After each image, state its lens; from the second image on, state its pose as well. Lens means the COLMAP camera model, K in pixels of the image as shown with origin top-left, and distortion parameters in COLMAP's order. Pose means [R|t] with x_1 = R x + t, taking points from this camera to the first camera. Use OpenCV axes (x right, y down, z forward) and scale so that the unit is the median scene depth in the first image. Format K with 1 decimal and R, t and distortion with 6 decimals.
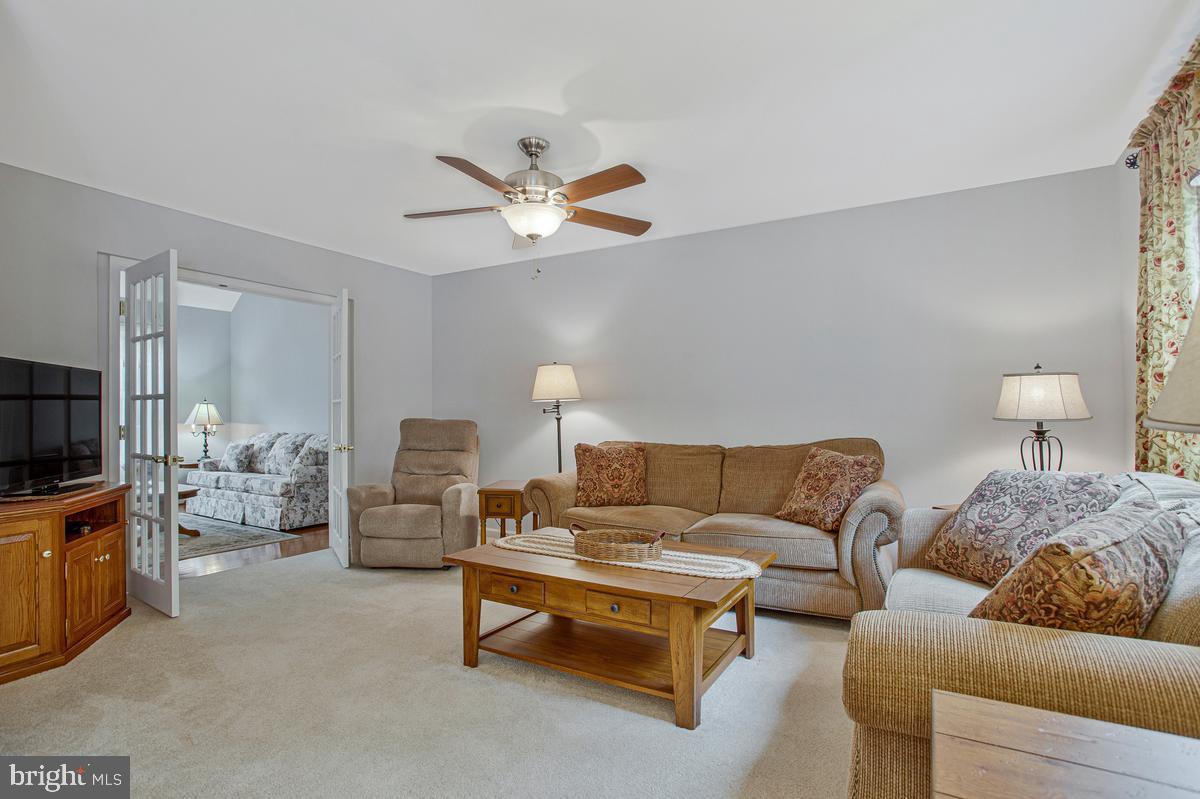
lens RADIAL K [[601.8, 0, 584.8], [0, 601.8, 405.3], [0, 0, 1]] dist [-0.027752, 0.001168]
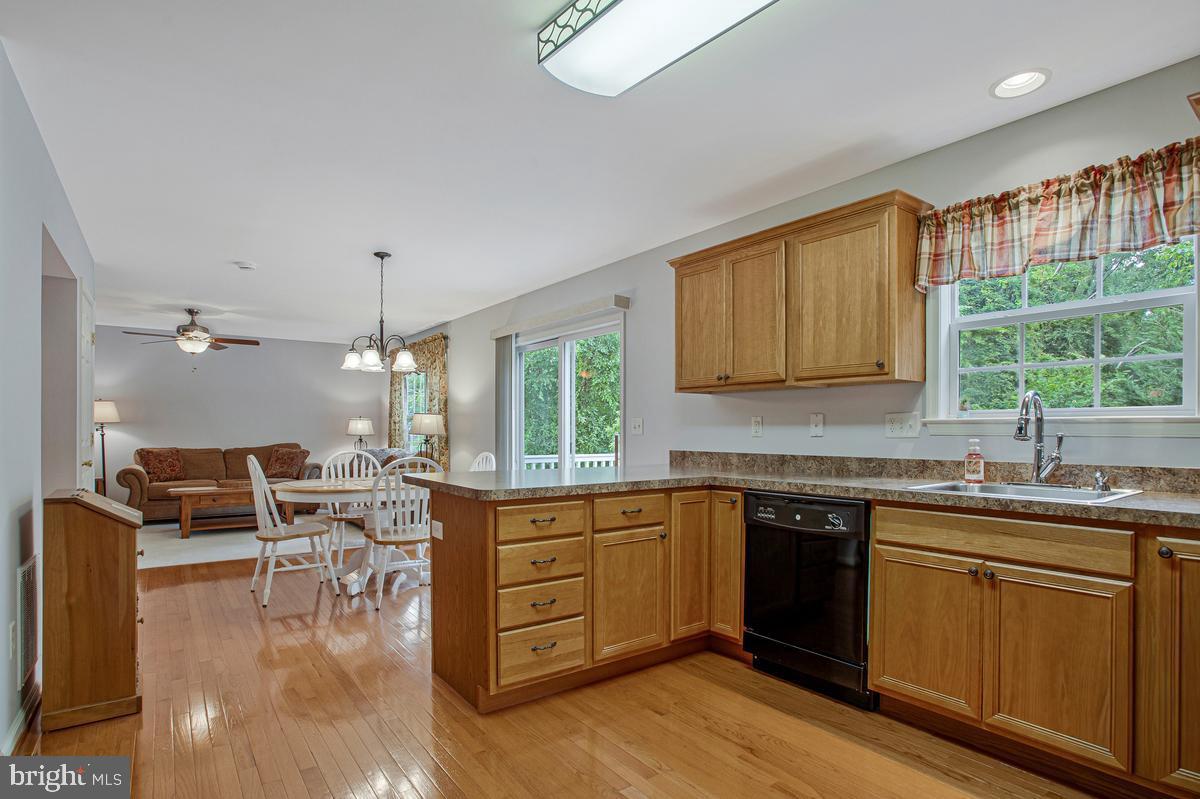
lens RADIAL K [[601.8, 0, 584.8], [0, 601.8, 405.3], [0, 0, 1]] dist [-0.027752, 0.001168]
pose [[0.407363, 0.044592, 0.912177, -1.131811], [-0.017063, 0.999005, -0.041217, -0.013912], [-0.913107, 0.001226, 0.407718, -0.931860]]
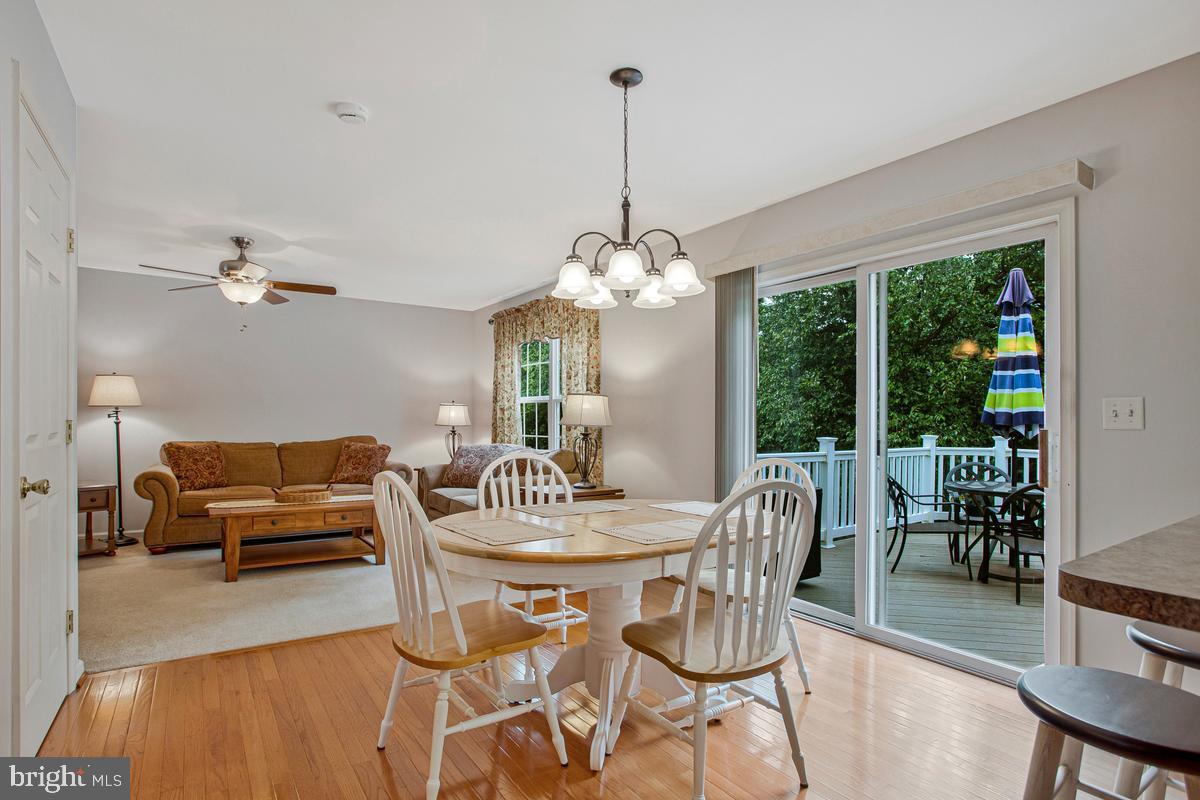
lens RADIAL K [[596.3, 0, 600.0], [0, 596.3, 400.0], [0, 0, 1]] dist [-0.069474, 0.022296]
pose [[0.420233, 0.040361, 0.906518, -0.772522], [-0.023188, 0.999162, -0.033736, -0.006225], [-0.907120, -0.006843, 0.420817, -0.331323]]
